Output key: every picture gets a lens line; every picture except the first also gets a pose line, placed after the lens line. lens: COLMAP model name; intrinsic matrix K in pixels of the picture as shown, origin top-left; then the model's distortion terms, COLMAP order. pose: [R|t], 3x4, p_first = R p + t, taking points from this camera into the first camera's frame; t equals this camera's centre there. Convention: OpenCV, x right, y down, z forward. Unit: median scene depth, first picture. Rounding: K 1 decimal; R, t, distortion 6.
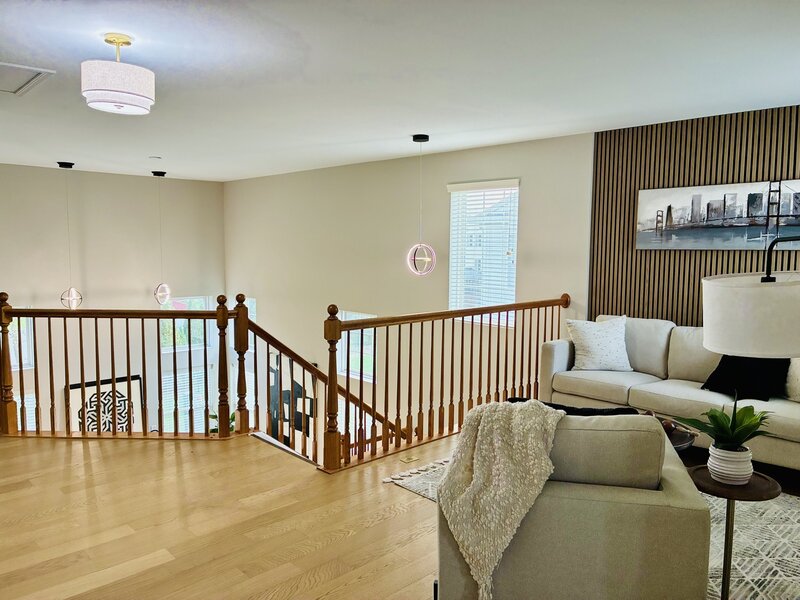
lens RADIAL K [[614.0, 0, 396.6], [0, 614.0, 300.4], [0, 0, 1]] dist [0.014133, -0.007122]
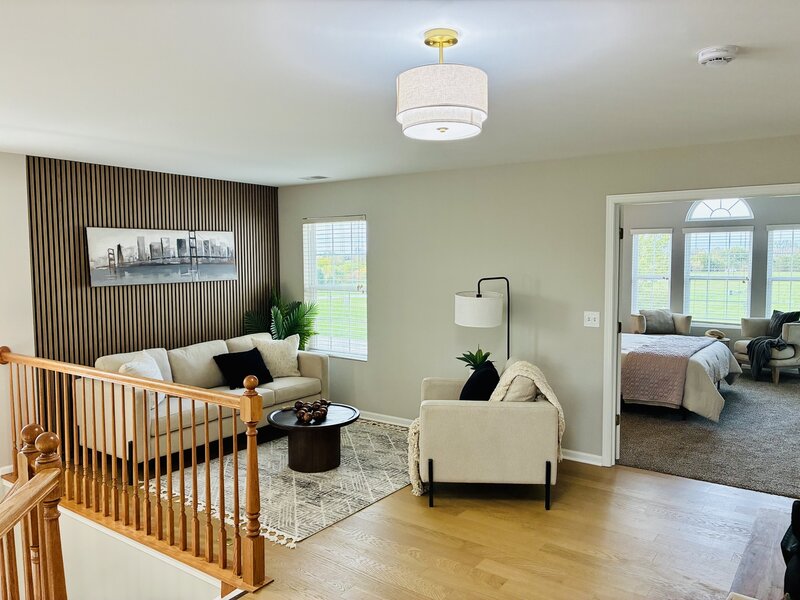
lens RADIAL K [[614.0, 0, 400.7], [0, 614.0, 302.2], [0, 0, 1]] dist [0.014133, -0.007122]
pose [[-0.209017, -0.077590, 0.974829, -0.740130], [0.091752, 0.990894, 0.098542, -0.120343], [-0.973598, 0.110040, -0.199995, 0.781363]]
